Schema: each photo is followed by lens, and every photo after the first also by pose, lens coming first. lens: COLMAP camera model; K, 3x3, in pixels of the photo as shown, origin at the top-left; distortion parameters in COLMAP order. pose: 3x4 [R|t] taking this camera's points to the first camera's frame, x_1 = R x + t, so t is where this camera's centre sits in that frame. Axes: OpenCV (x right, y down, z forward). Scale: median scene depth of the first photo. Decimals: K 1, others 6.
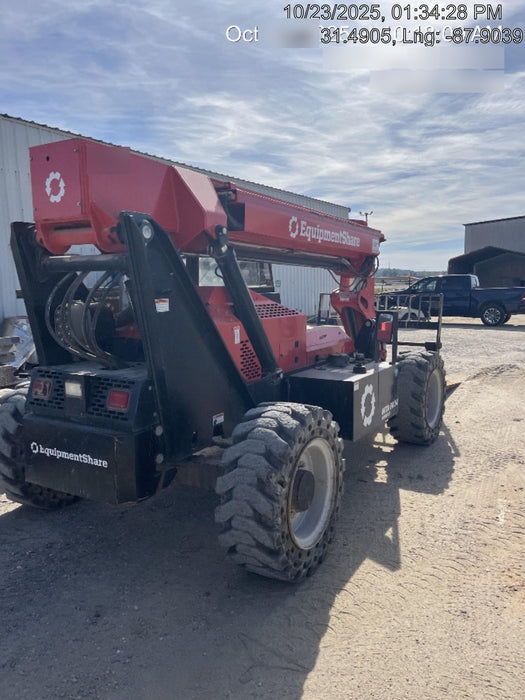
lens RADIAL K [[522.4, 0, 263.7], [0, 522.4, 358.8], [0, 0, 1]] dist [0.060358, -0.084688]
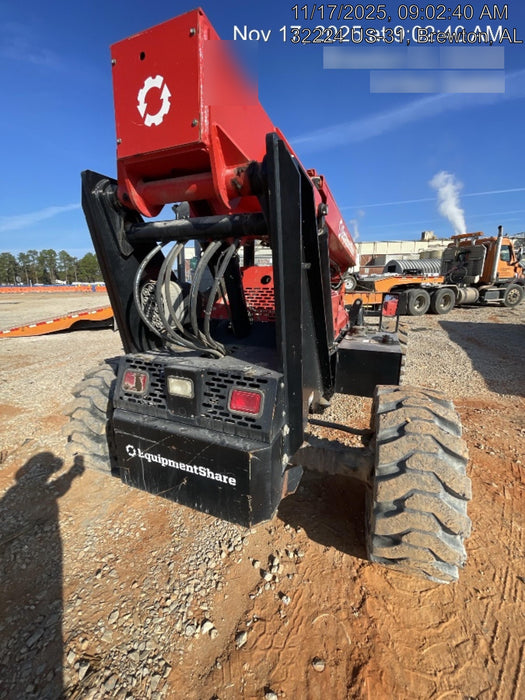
lens RADIAL K [[281.8, 0, 258.4], [0, 281.8, 353.6], [0, 0, 1]] dist [-0.010661, 0.000059]
pose [[0.989820, -0.024635, 0.140178, -0.307225], [0.008832, 0.993640, 0.112258, -0.041638], [-0.142052, -0.109877, 0.983742, 0.569543]]
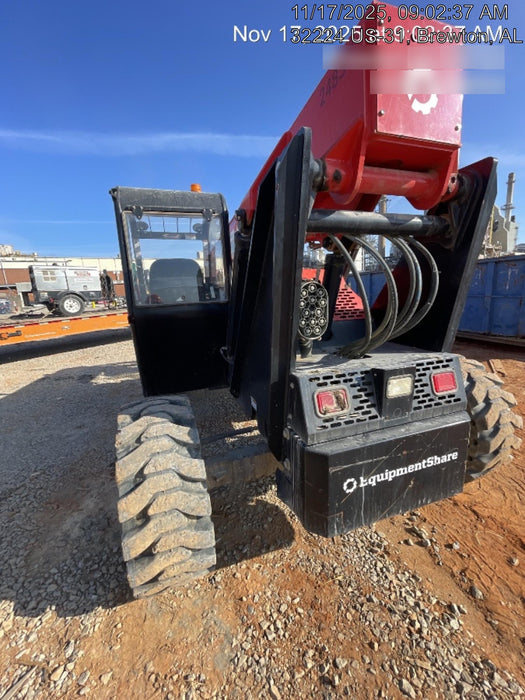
lens RADIAL K [[281.8, 0, 258.4], [0, 281.8, 353.6], [0, 0, 1]] dist [-0.010661, 0.000059]
pose [[0.659467, -0.173487, 0.731440, -0.805210], [0.140171, 0.984319, 0.107087, -0.063522], [-0.738549, 0.031906, 0.673444, 0.888365]]
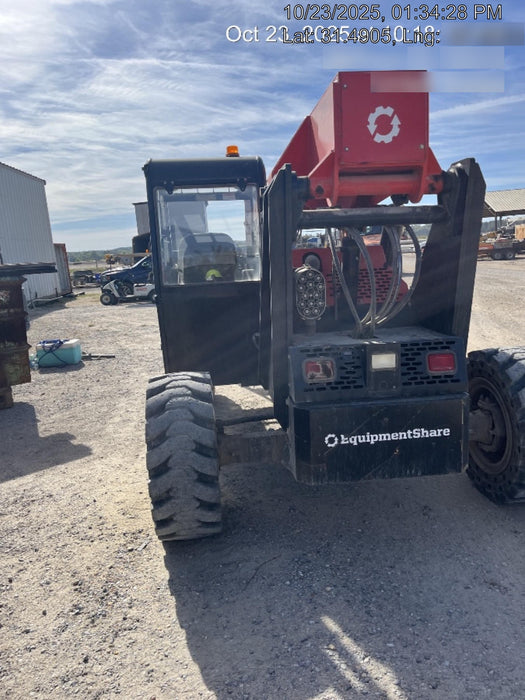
lens RADIAL K [[526.5, 0, 252.5], [0, 526.5, 347.6], [0, 0, 1]] dist [0.063151, -0.080486]
pose [[0.804830, -0.130092, 0.579073, -1.063152], [0.121611, 0.991127, 0.053640, -0.038843], [-0.580913, 0.027250, 0.813510, 0.416046]]
